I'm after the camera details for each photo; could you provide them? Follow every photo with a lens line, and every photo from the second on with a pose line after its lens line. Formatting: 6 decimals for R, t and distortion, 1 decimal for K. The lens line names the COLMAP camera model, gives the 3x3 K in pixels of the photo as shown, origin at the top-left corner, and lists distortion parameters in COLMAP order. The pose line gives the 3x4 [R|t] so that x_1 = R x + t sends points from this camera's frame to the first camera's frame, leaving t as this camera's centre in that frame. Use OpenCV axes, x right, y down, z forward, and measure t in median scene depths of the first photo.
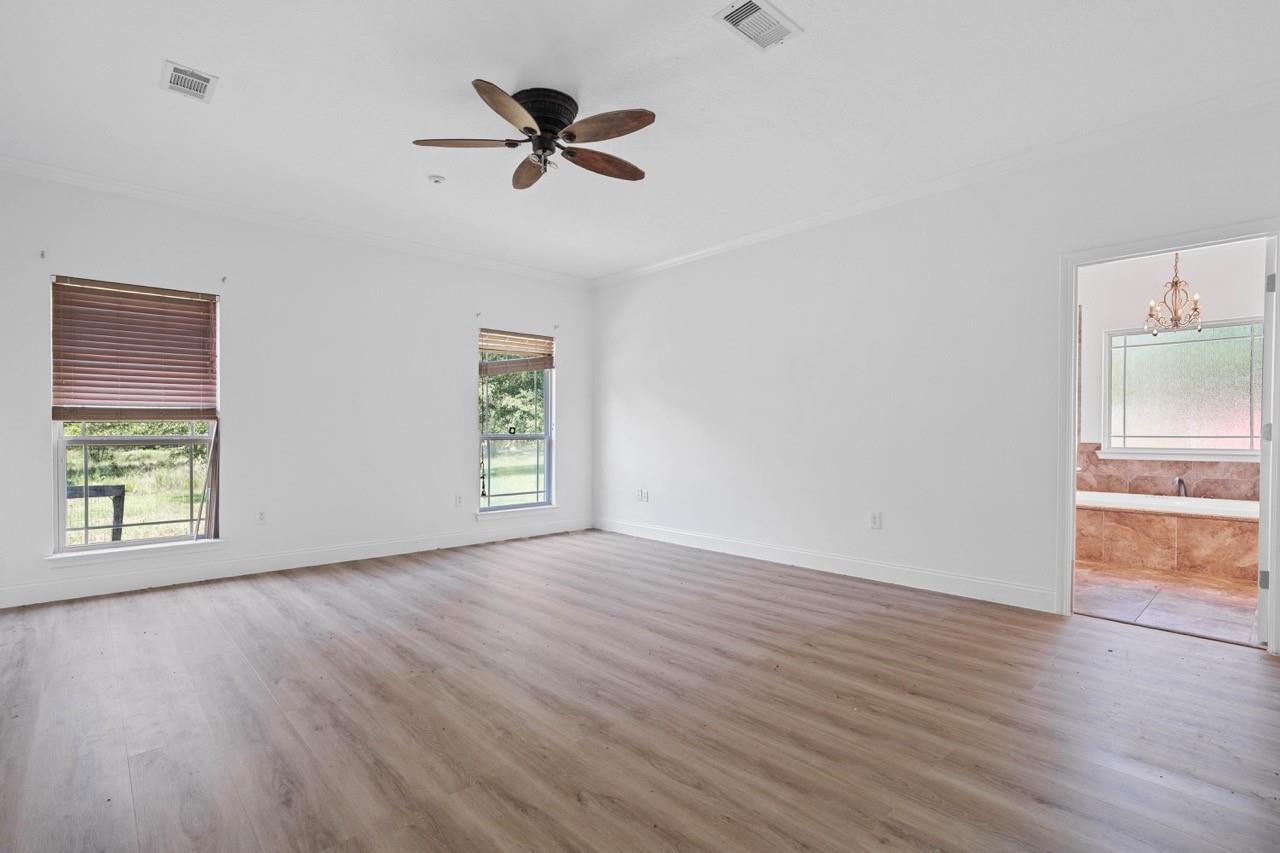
lens RADIAL K [[602.8, 0, 640.8], [0, 602.8, 429.5], [0, 0, 1]] dist [-0.003985, 0.000418]
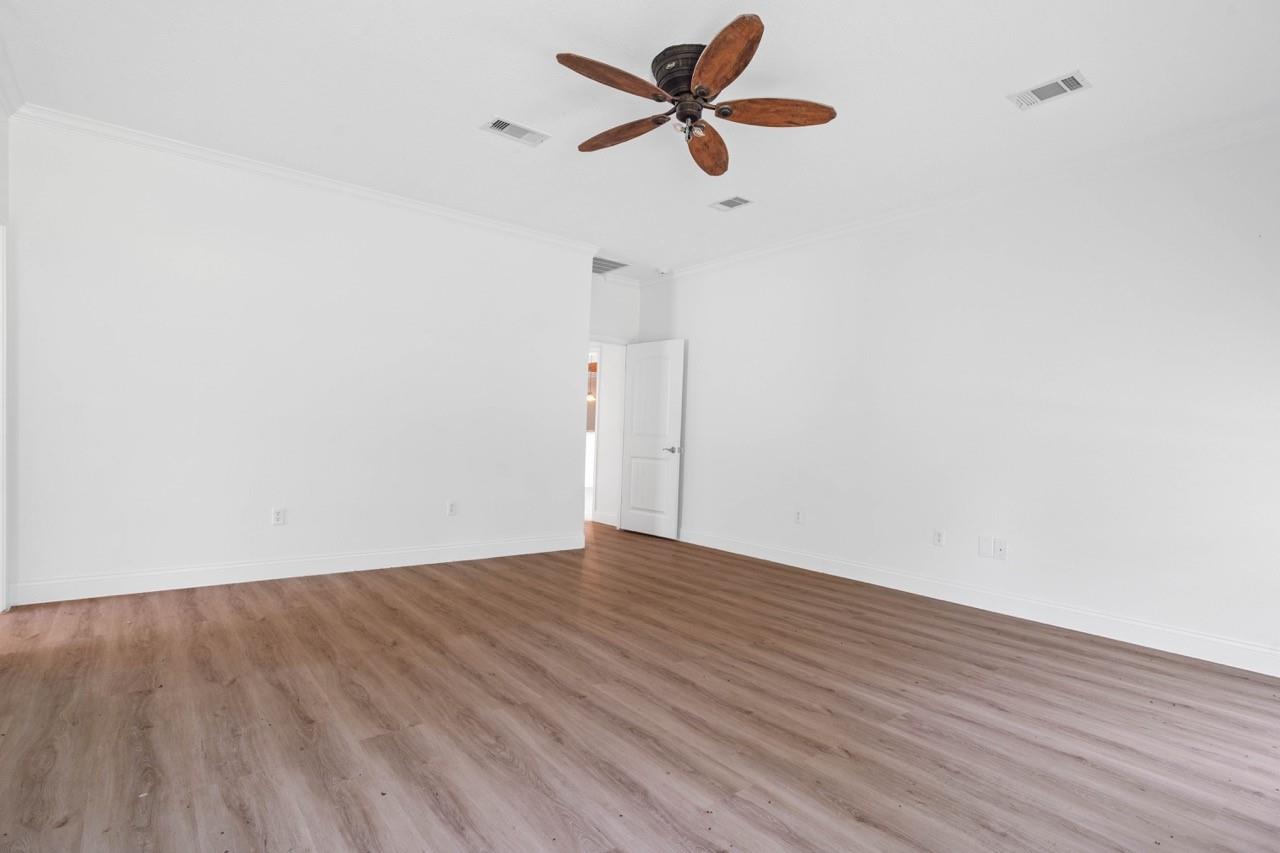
lens RADIAL K [[602.8, 0, 640.8], [0, 602.8, 429.5], [0, 0, 1]] dist [-0.003985, 0.000418]
pose [[-0.995789, -0.032991, 0.085536, -0.173318], [-0.033738, 0.999404, -0.007301, 0.005016], [-0.085244, -0.010156, -0.996308, 1.794392]]
